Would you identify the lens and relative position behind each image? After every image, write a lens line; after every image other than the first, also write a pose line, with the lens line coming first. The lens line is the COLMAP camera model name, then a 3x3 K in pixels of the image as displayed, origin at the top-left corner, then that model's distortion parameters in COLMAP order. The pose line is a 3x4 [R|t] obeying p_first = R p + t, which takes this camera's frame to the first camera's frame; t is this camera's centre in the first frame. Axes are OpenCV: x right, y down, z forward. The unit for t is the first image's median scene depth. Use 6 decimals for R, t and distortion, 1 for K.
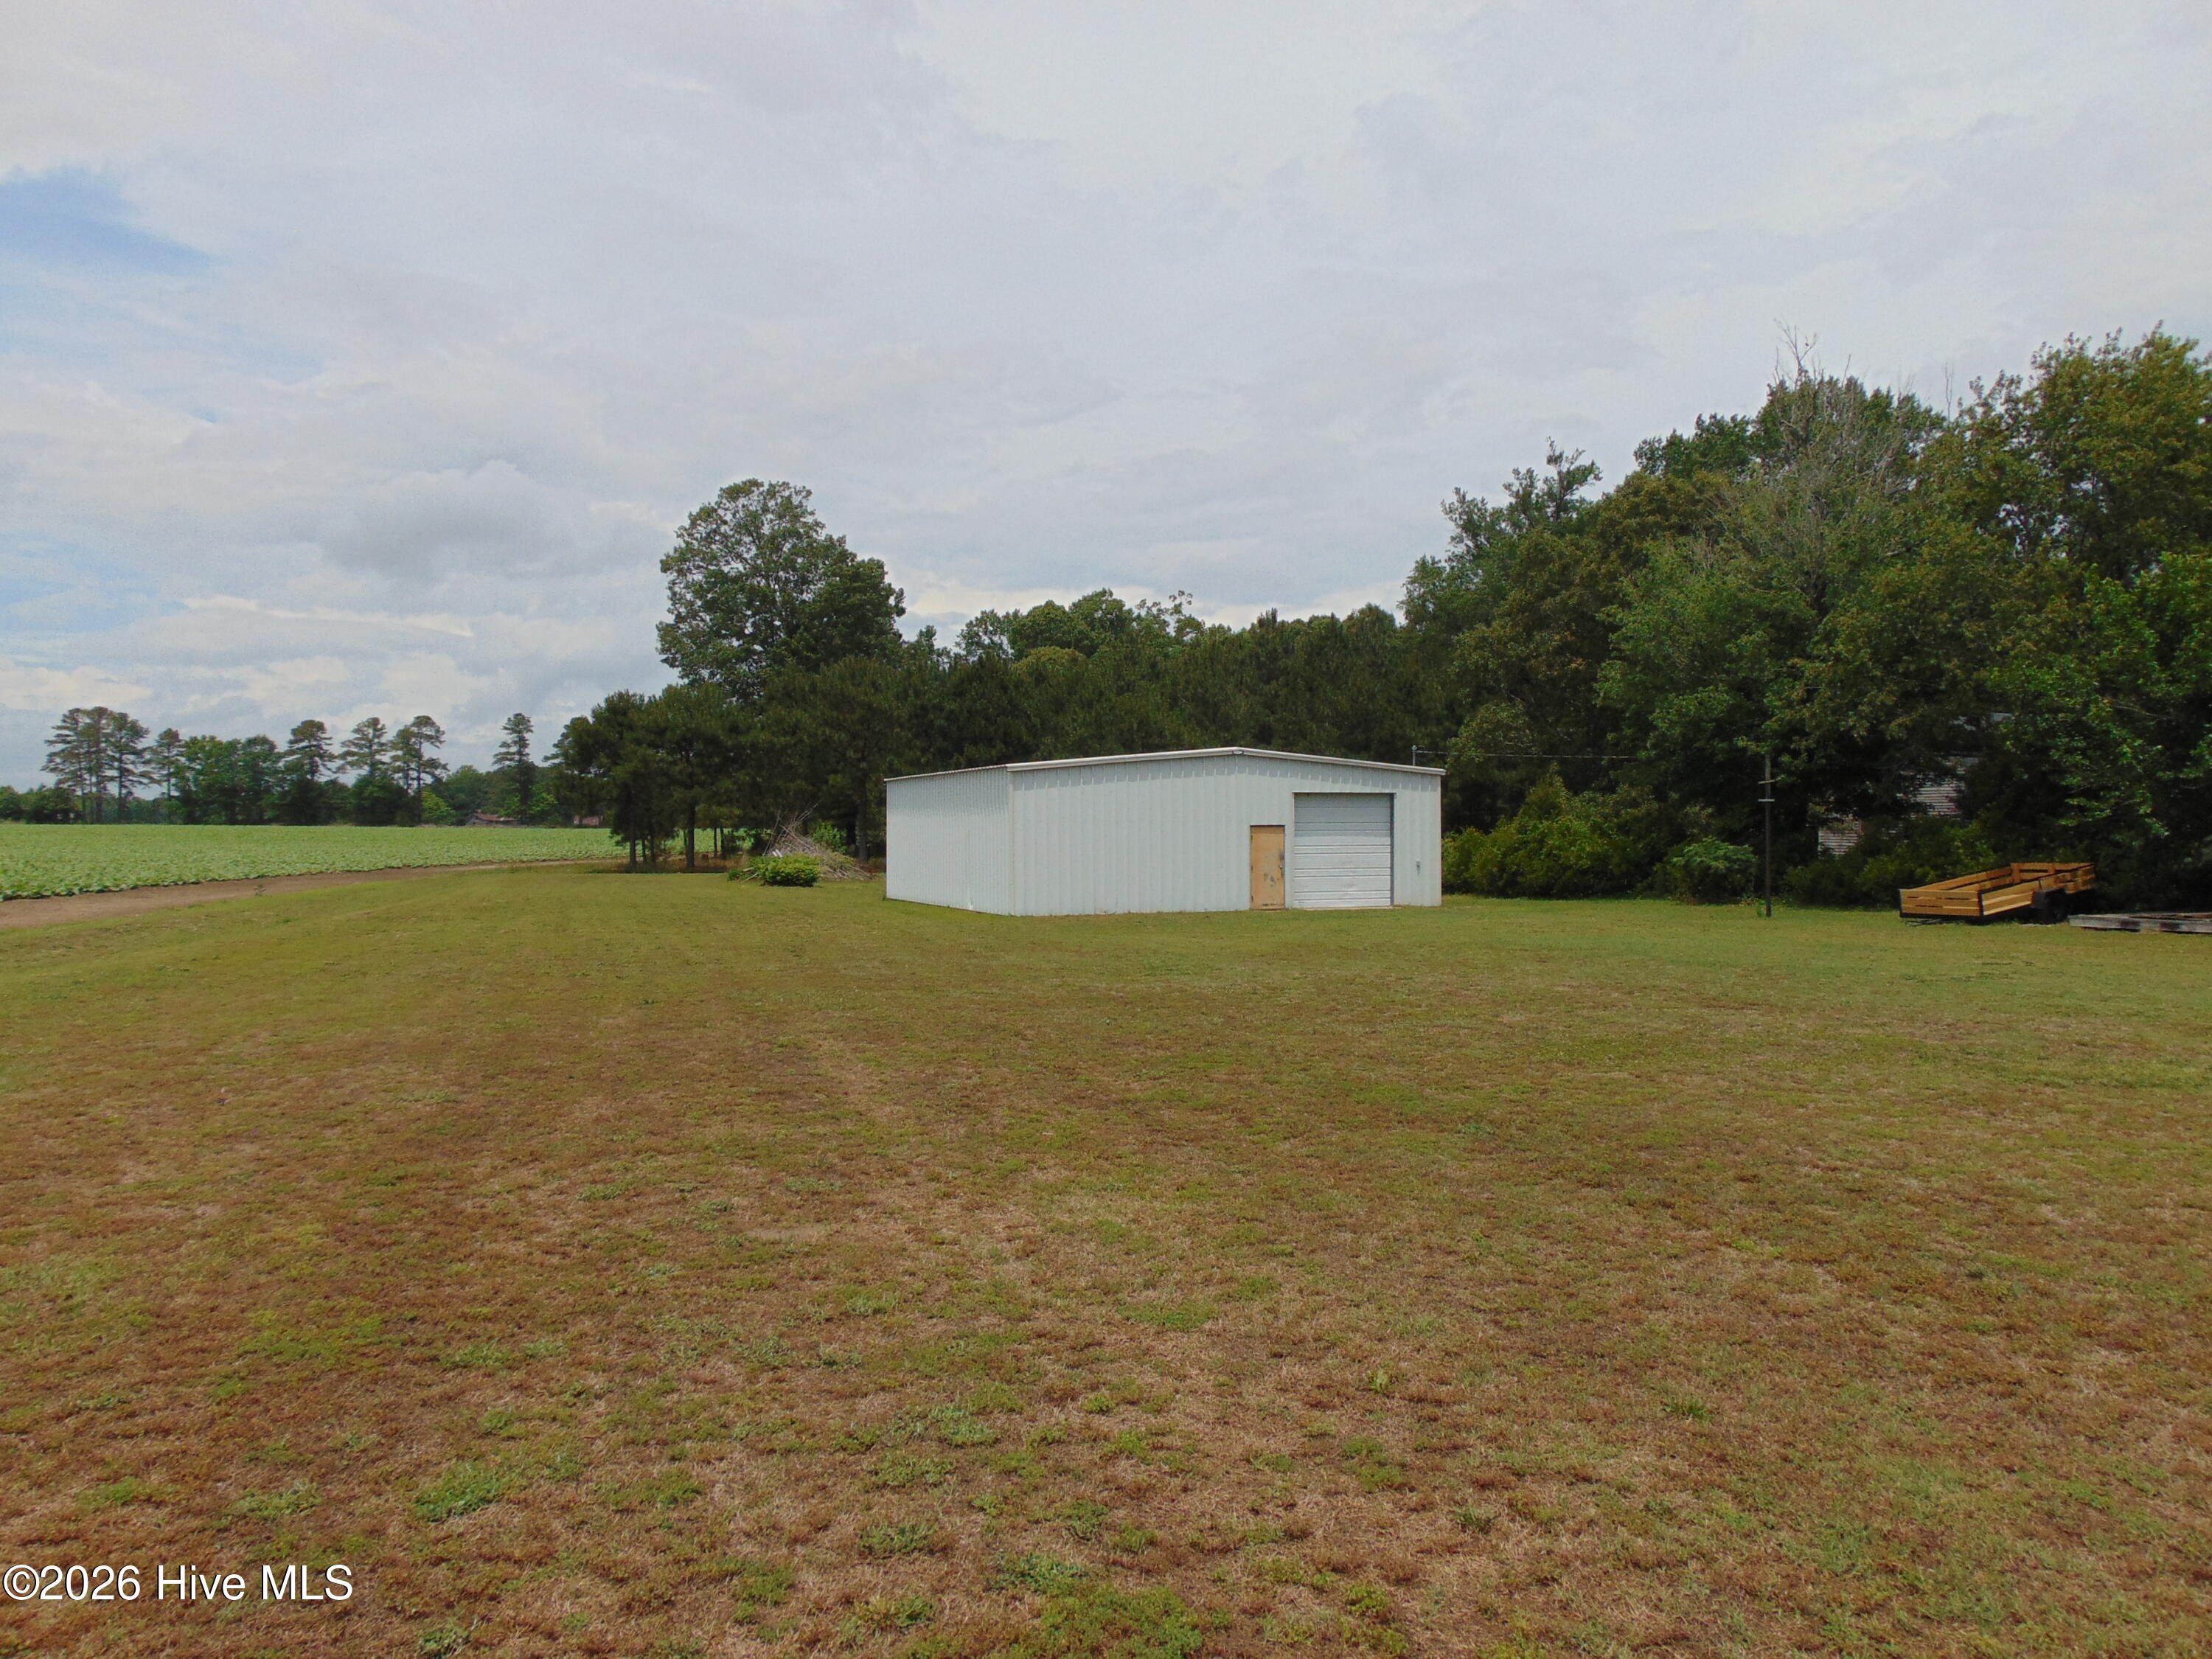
lens RADIAL K [[1673.2, 0, 1119.0], [0, 1673.2, 821.0], [0, 0, 1]] dist [-0.028348, 0.056111]
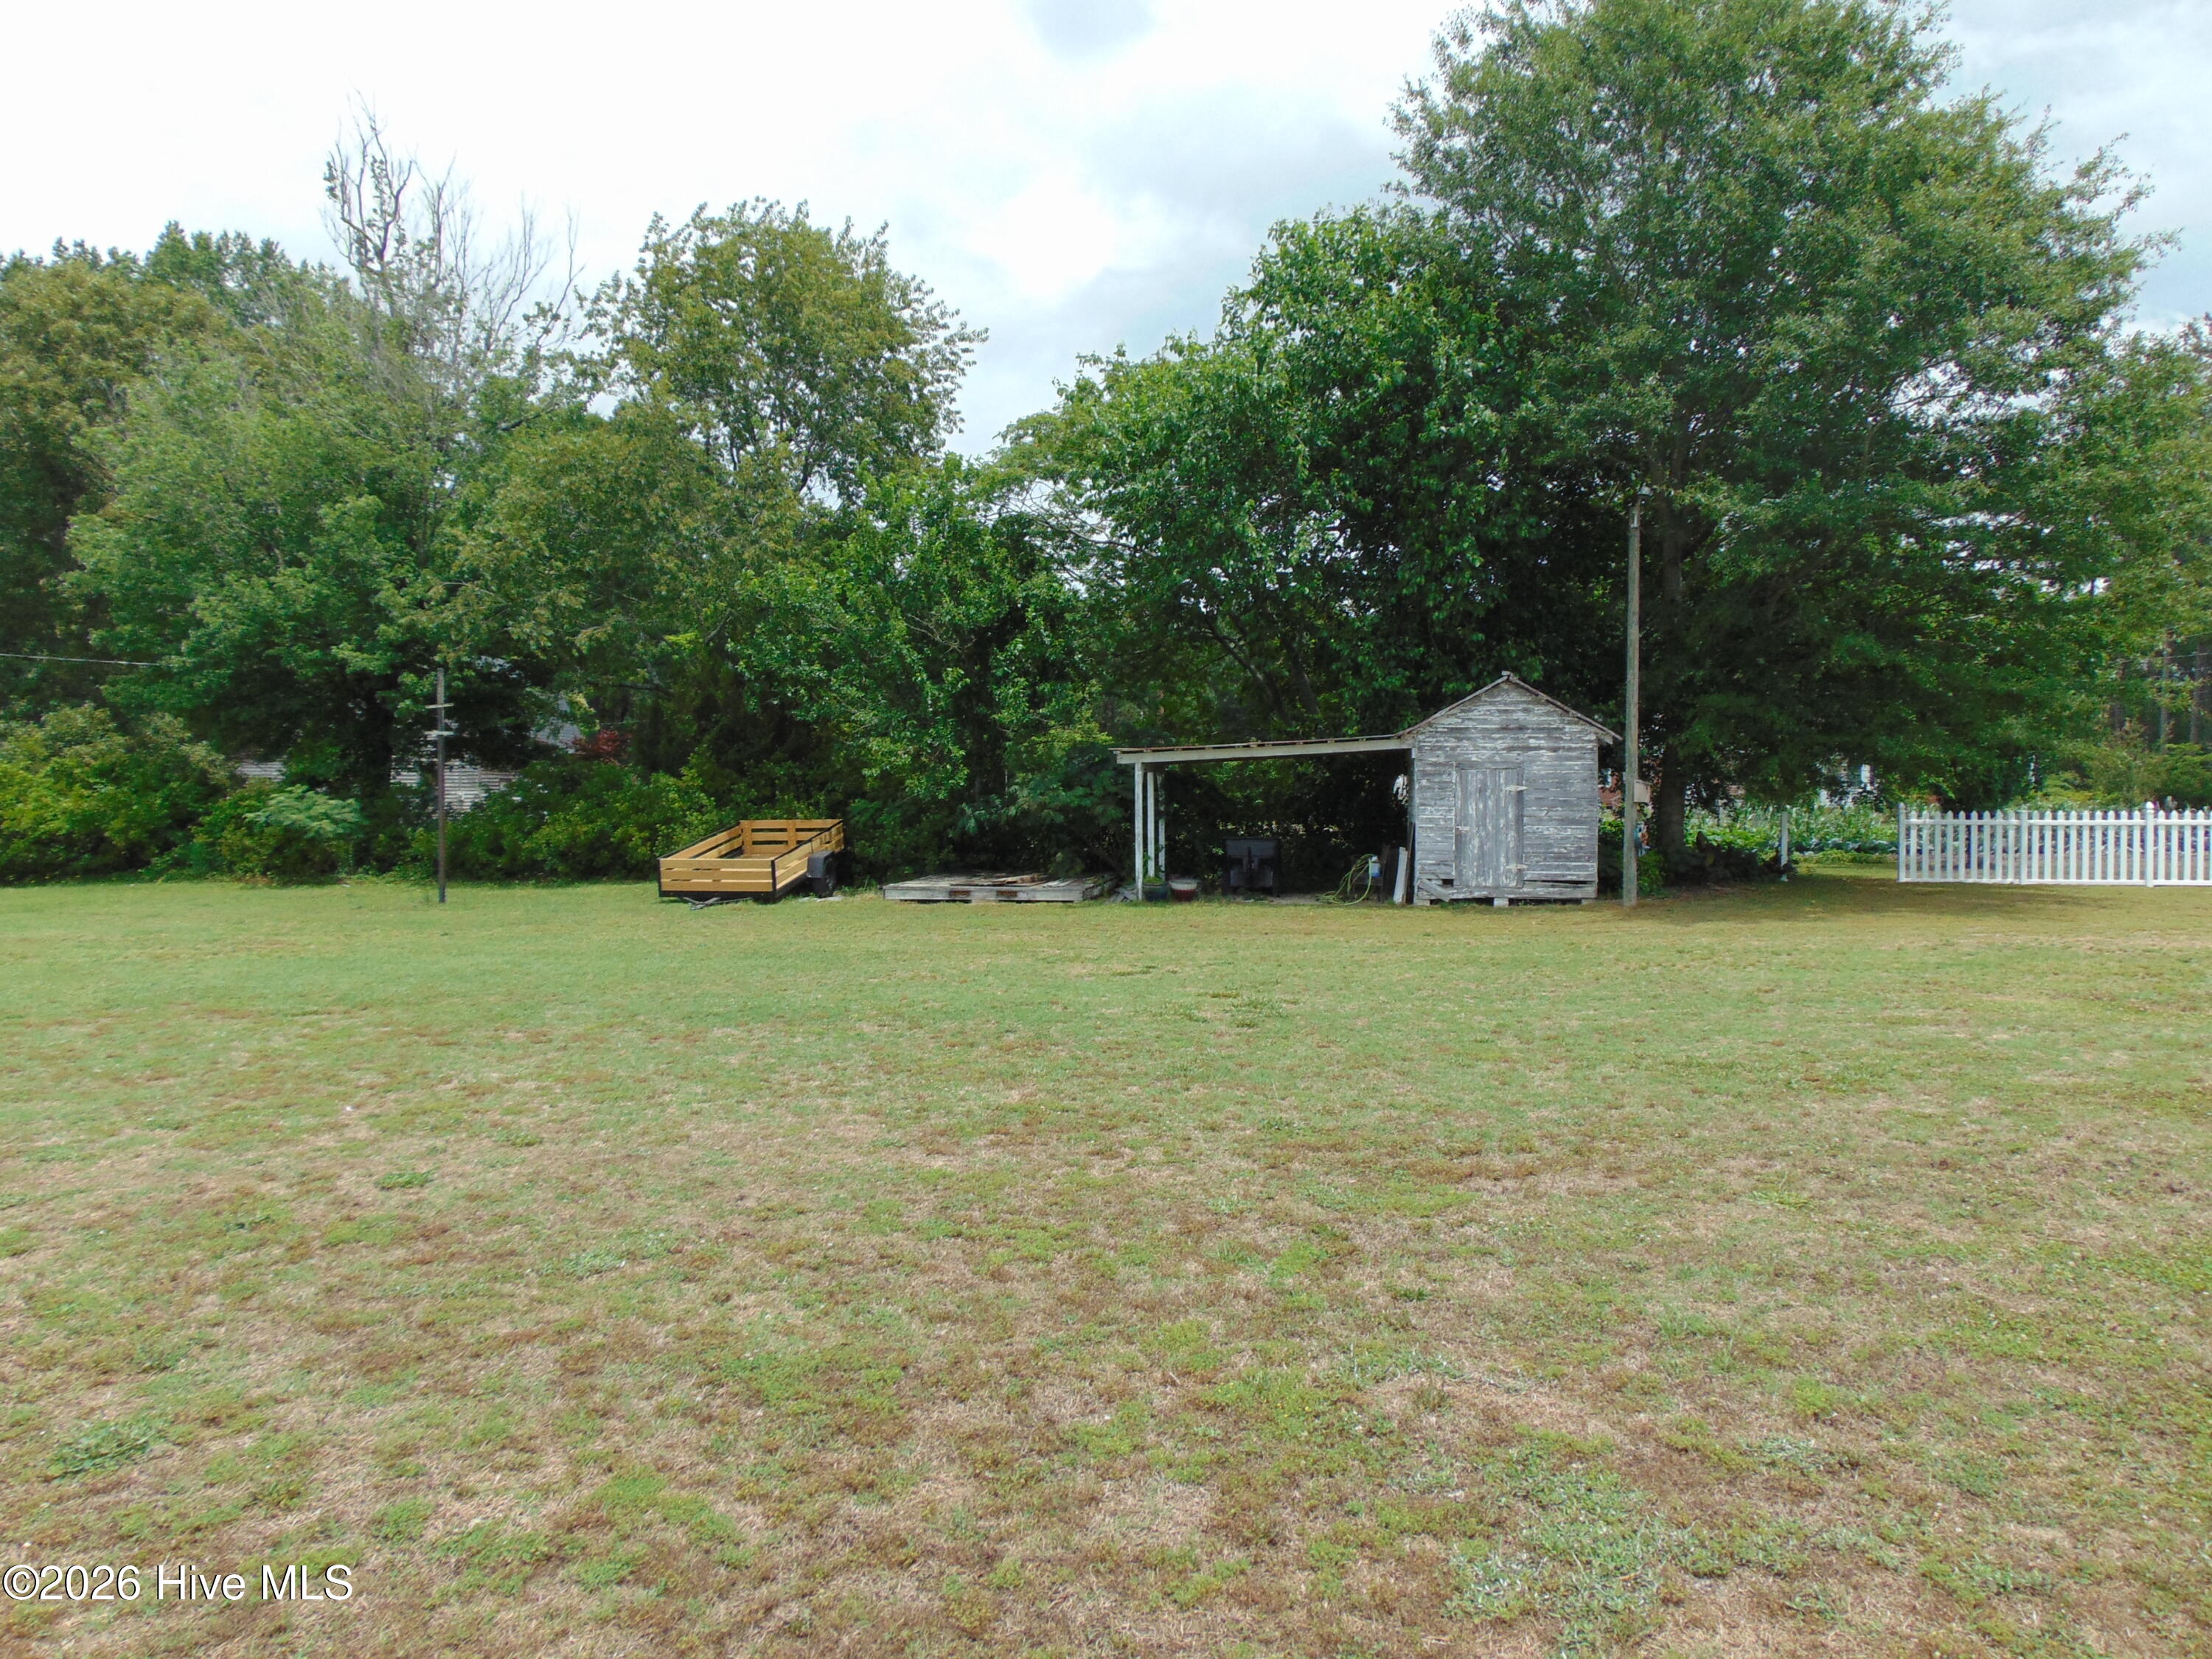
lens RADIAL K [[1673.2, 0, 1105.9], [0, 1673.2, 833.2], [0, 0, 1]] dist [-0.028348, 0.056111]
pose [[0.576637, -0.018668, 0.816787, -0.011837], [-0.008345, 0.999552, 0.028736, 0.005161], [-0.816958, -0.023386, 0.576223, 0.294765]]
